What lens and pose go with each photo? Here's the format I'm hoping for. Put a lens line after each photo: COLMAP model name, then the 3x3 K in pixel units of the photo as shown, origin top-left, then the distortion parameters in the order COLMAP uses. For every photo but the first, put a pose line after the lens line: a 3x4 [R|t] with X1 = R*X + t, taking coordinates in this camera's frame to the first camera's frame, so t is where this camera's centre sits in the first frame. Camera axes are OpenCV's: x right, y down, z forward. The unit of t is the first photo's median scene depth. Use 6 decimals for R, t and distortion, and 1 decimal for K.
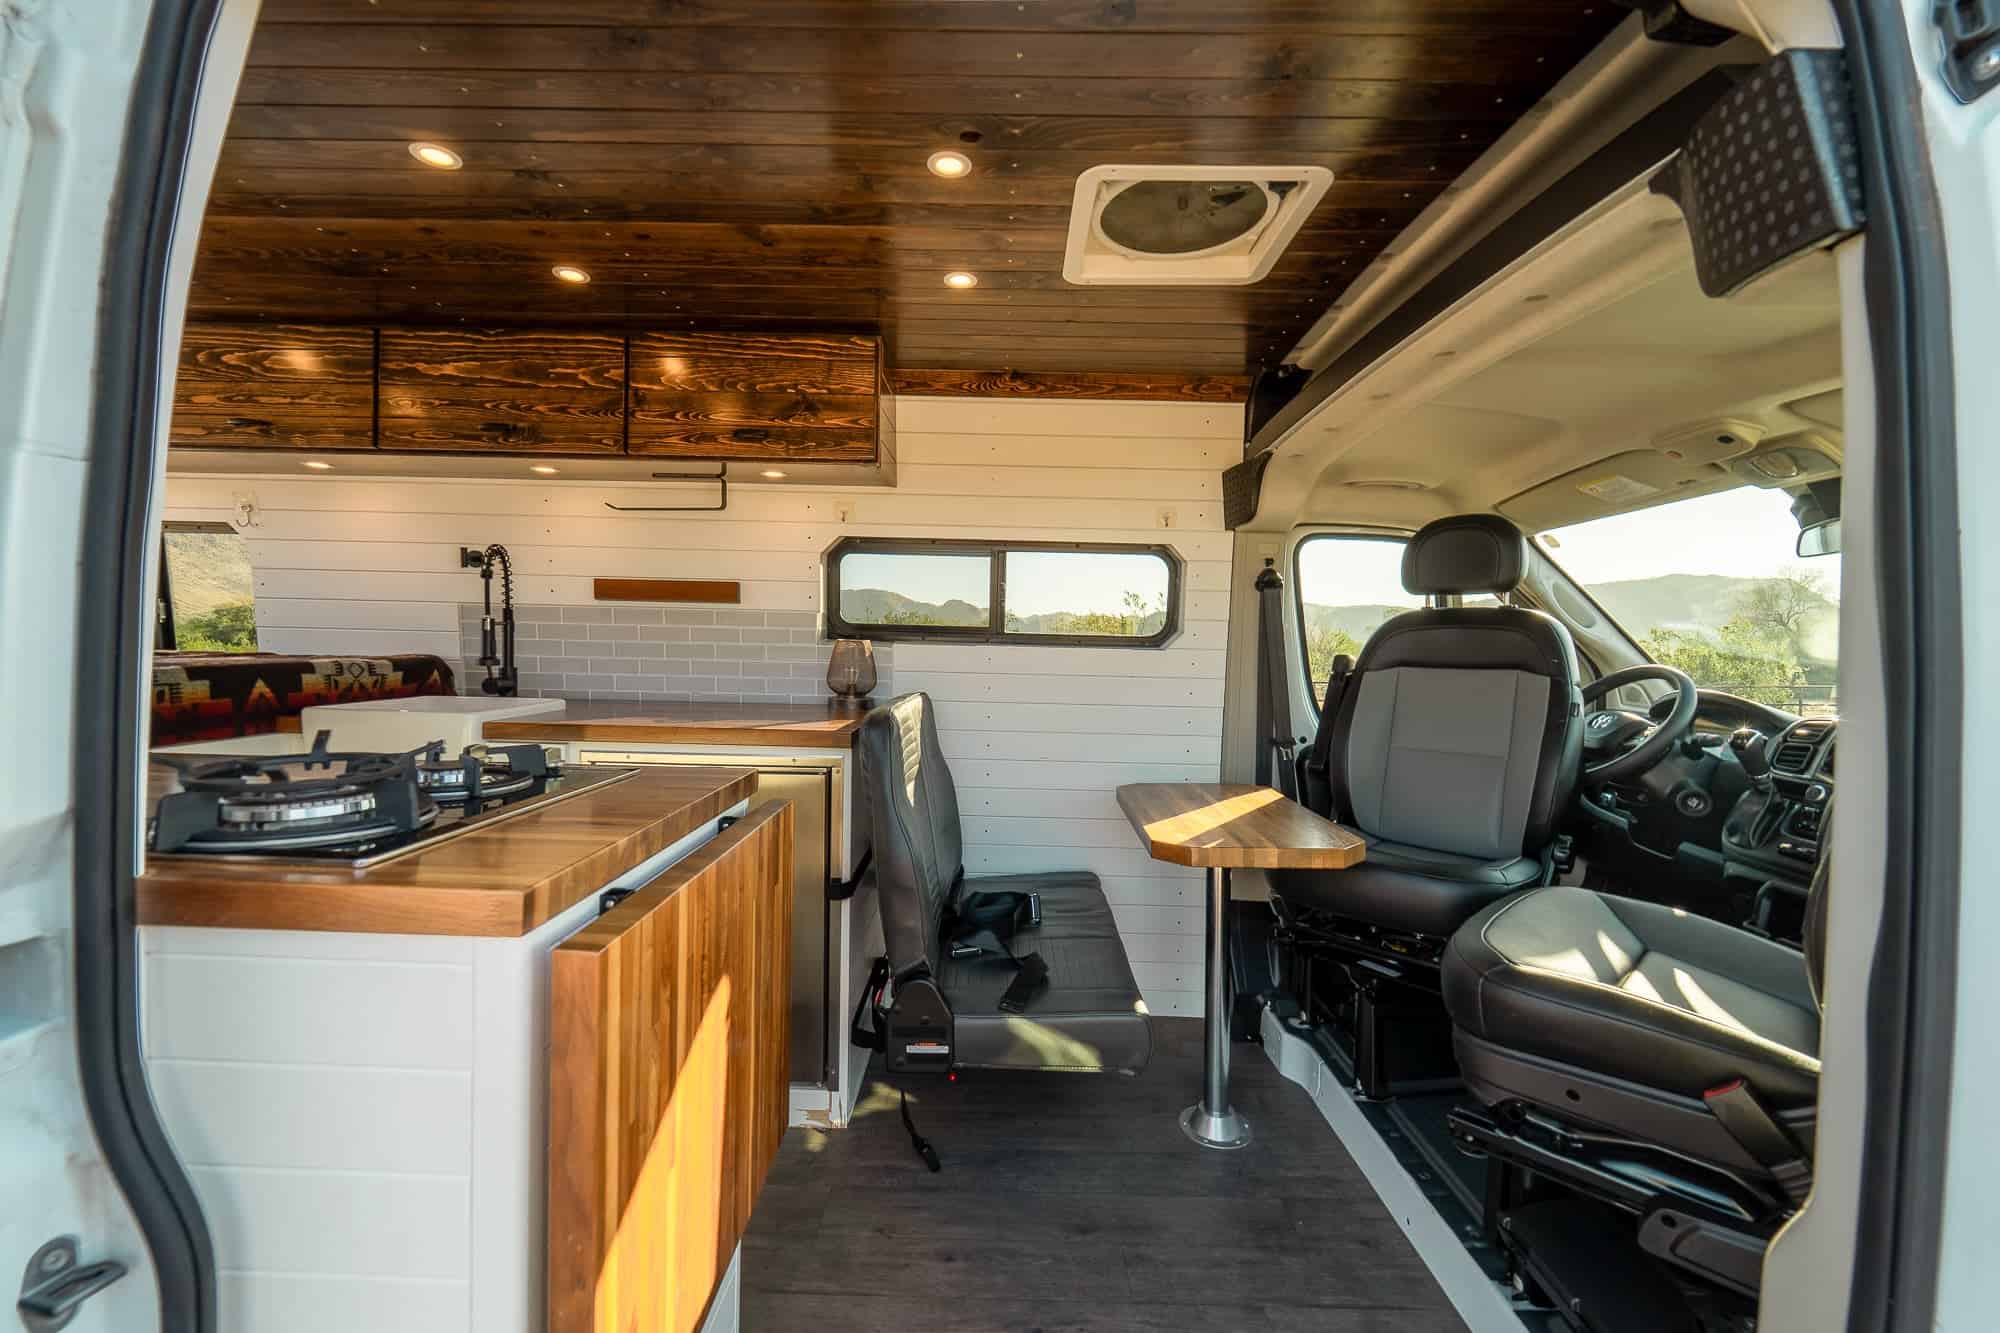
lens RADIAL K [[804.8, 0, 1000.2], [0, 804.8, 663.3], [0, 0, 1]] dist [0.002938, -0.002186]
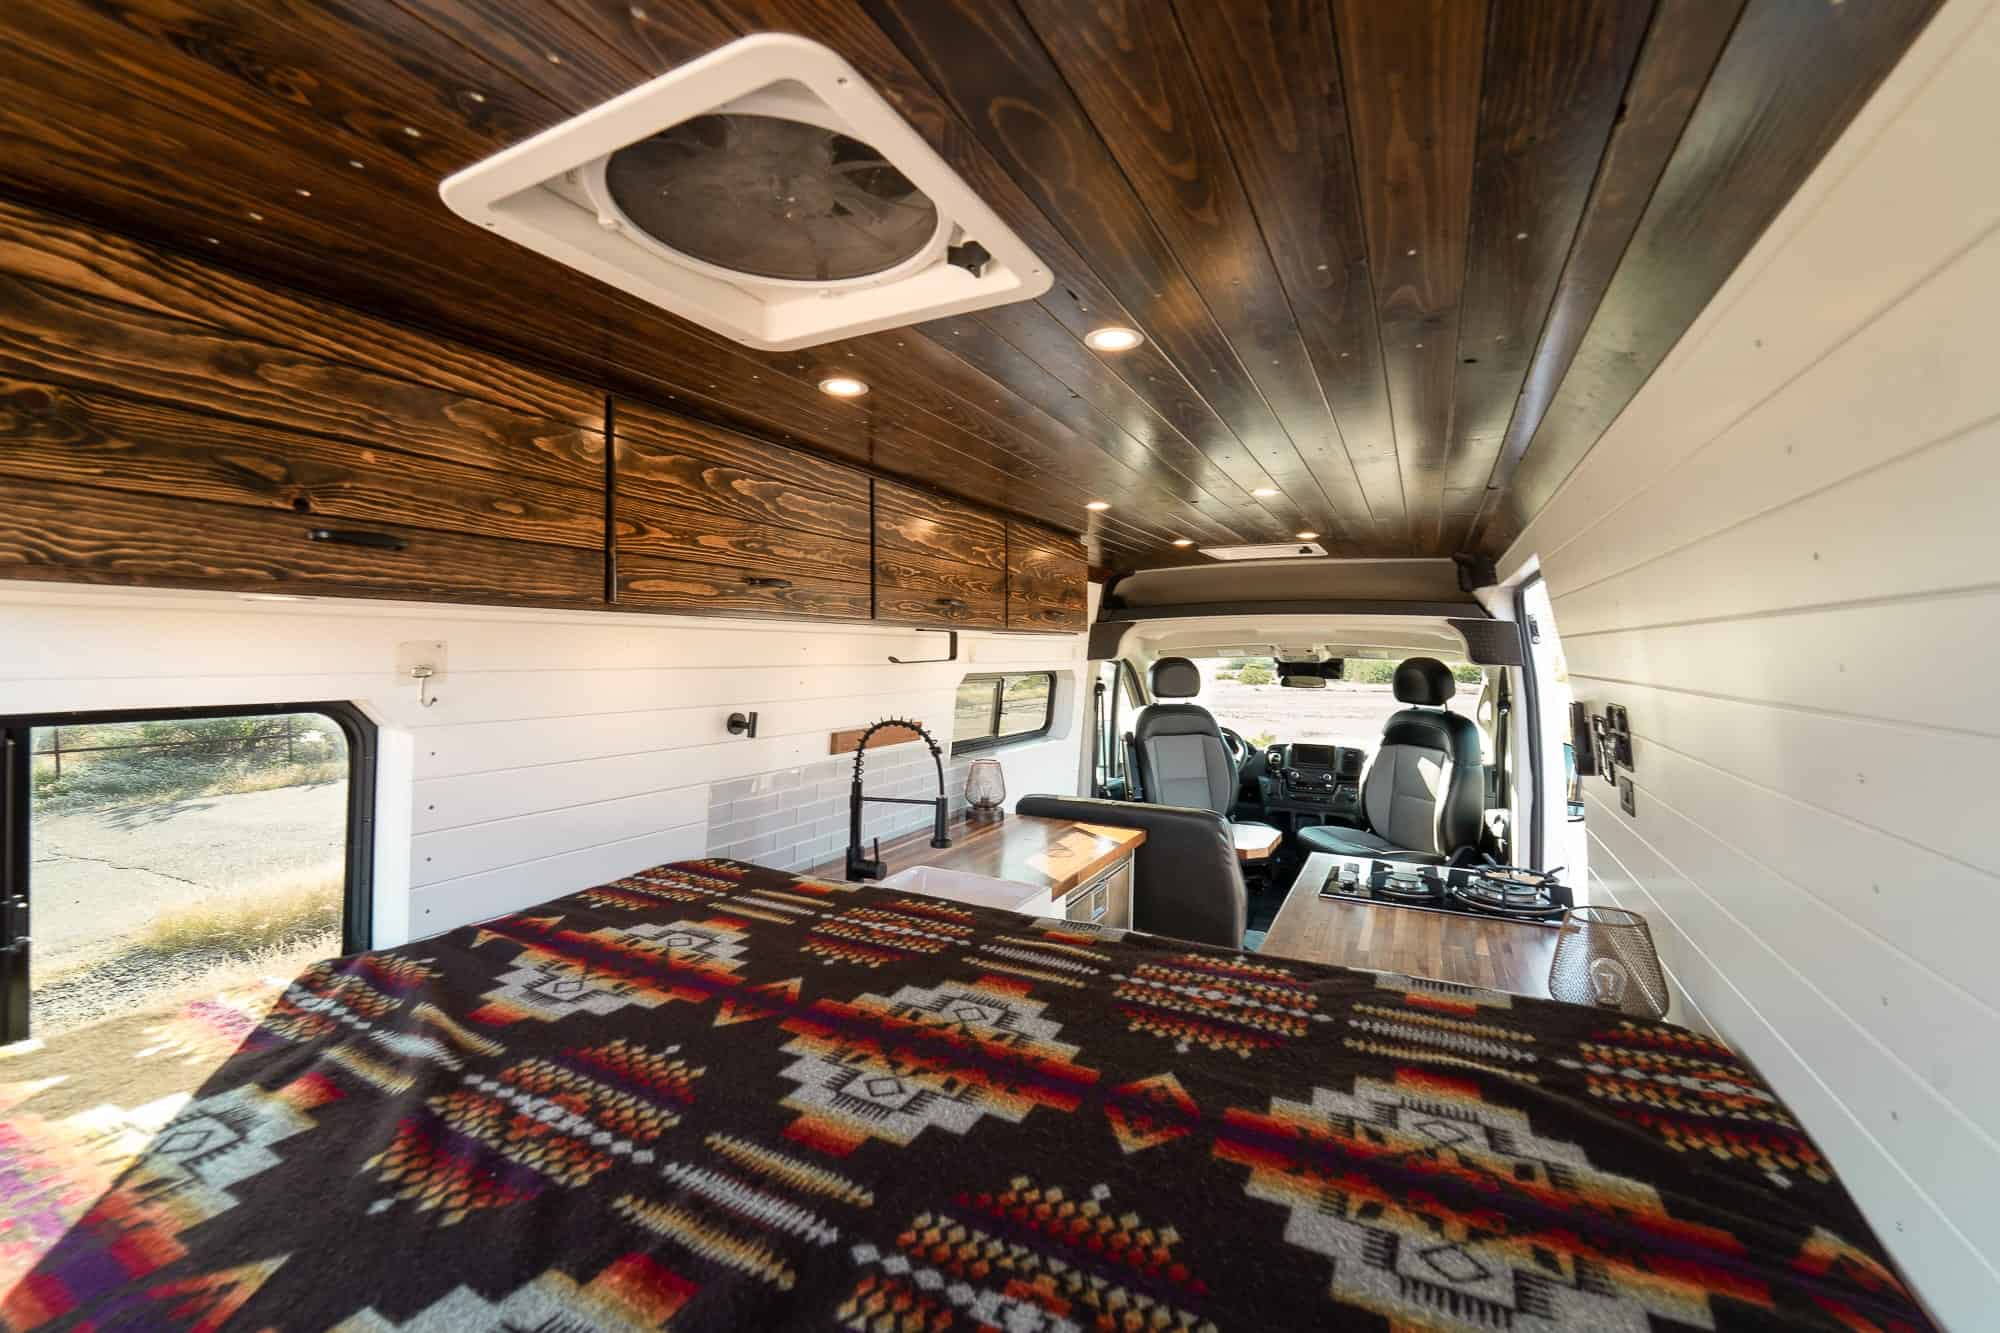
lens RADIAL K [[804.8, 0, 996.1], [0, 804.8, 676.7], [0, 0, 1]] dist [0.002938, -0.002186]
pose [[0.465180, -0.045882, 0.884026, -1.343025], [0.026755, 0.998928, 0.037767, -0.217376], [-0.884812, 0.006084, 0.465909, 0.452994]]
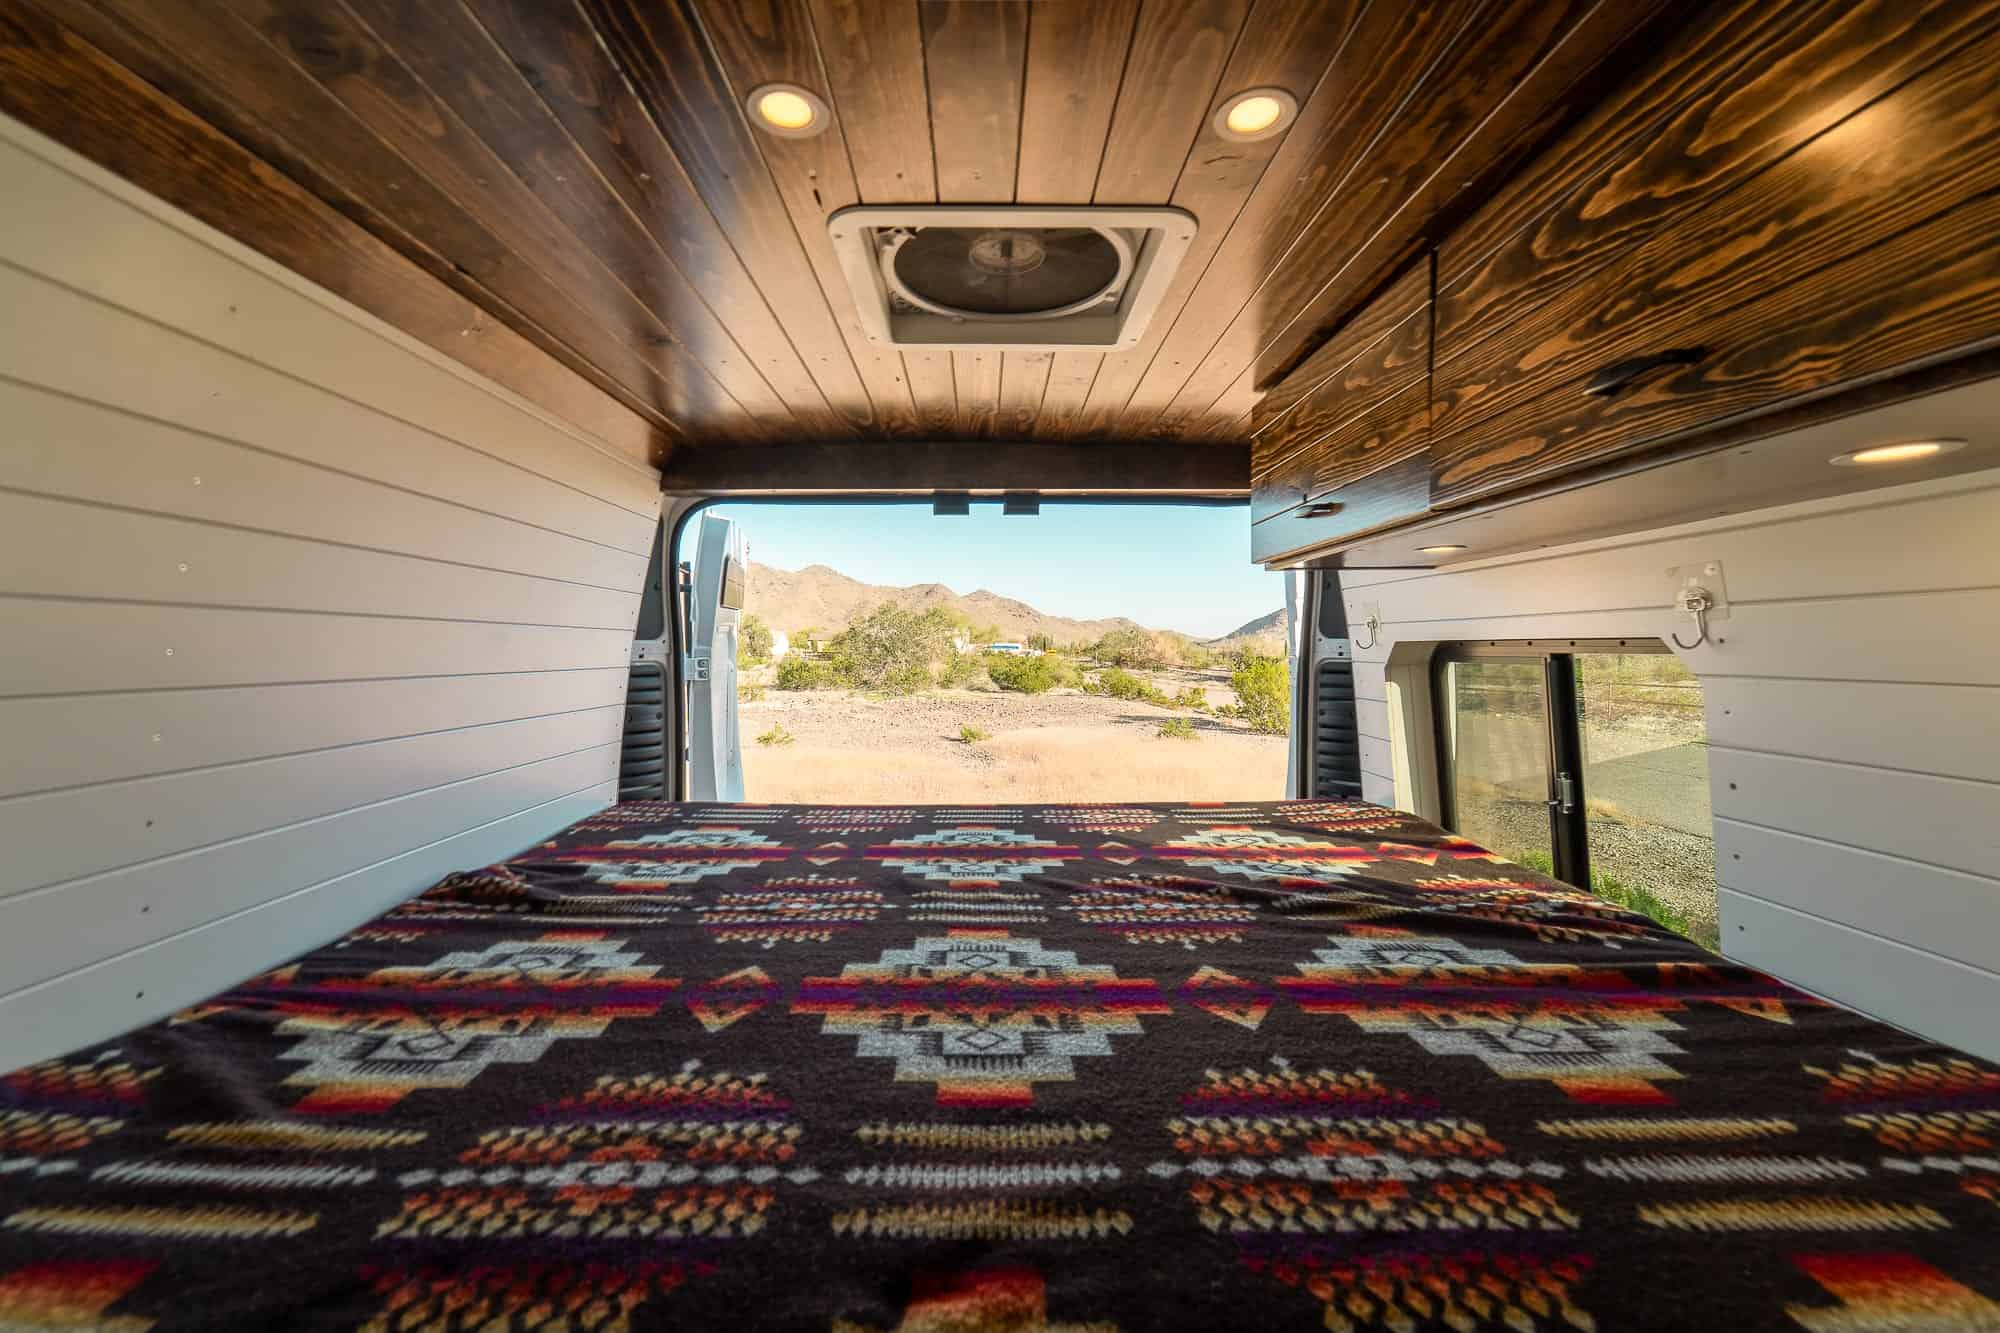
lens RADIAL K [[804.8, 0, 995.6], [0, 804.8, 669.2], [0, 0, 1]] dist [0.002938, -0.002186]
pose [[0.021096, 0.006774, -0.999754, -0.576283], [-0.023304, 0.999709, 0.006281, -0.166680], [0.999506, 0.023166, 0.021248, 0.685691]]
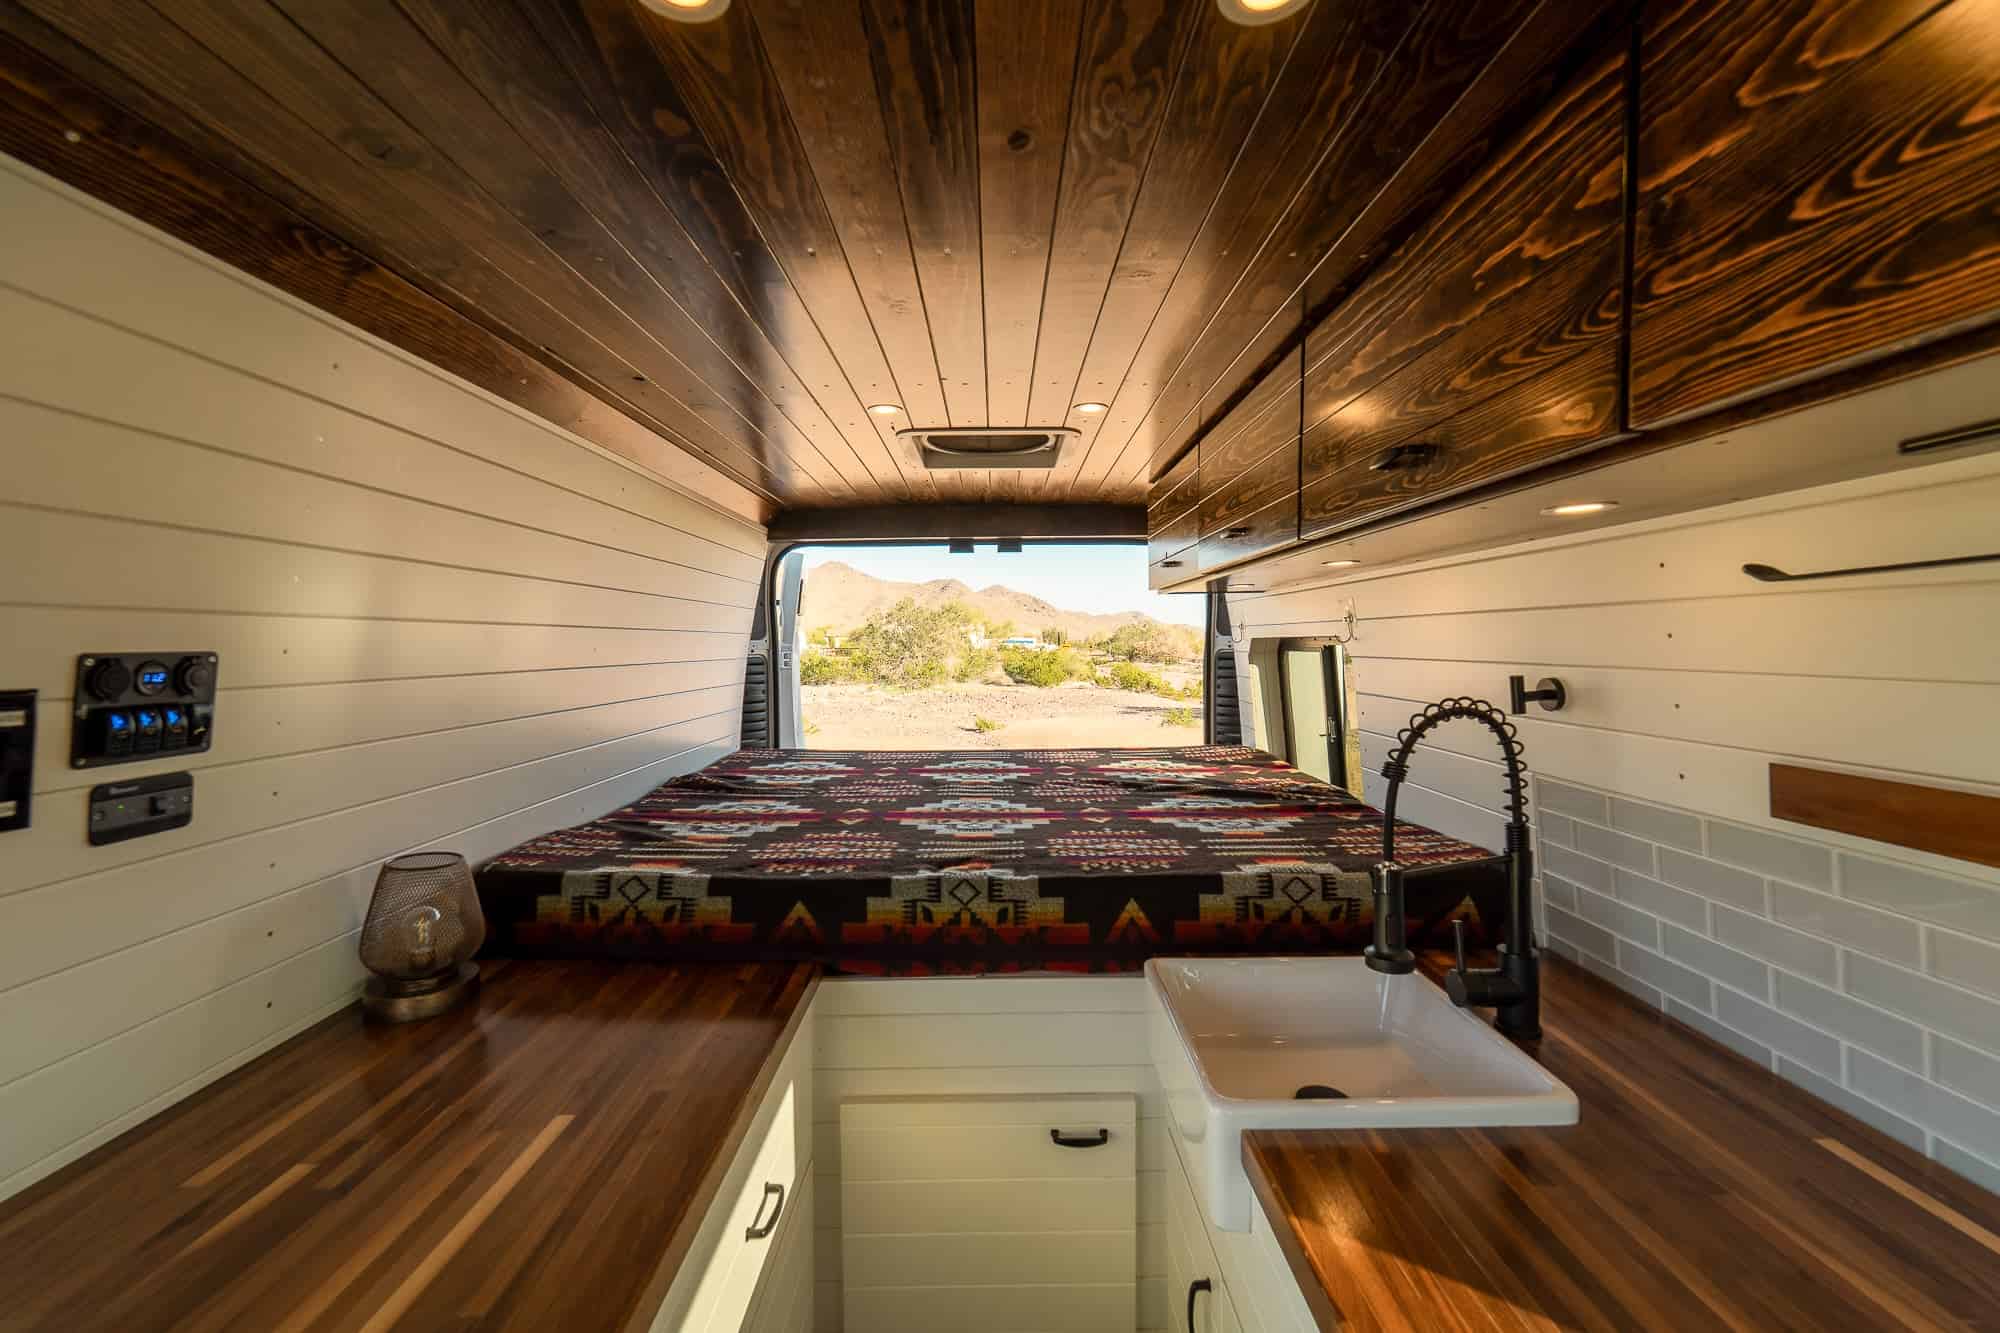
lens RADIAL K [[804.8, 0, 997.1], [0, 804.8, 672.8], [0, 0, 1]] dist [0.002938, -0.002186]
pose [[0.003713, 0.017658, -0.999837, -0.154974], [-0.016601, 0.999707, 0.017594, -0.160392], [0.999855, 0.016533, 0.004006, 0.707428]]
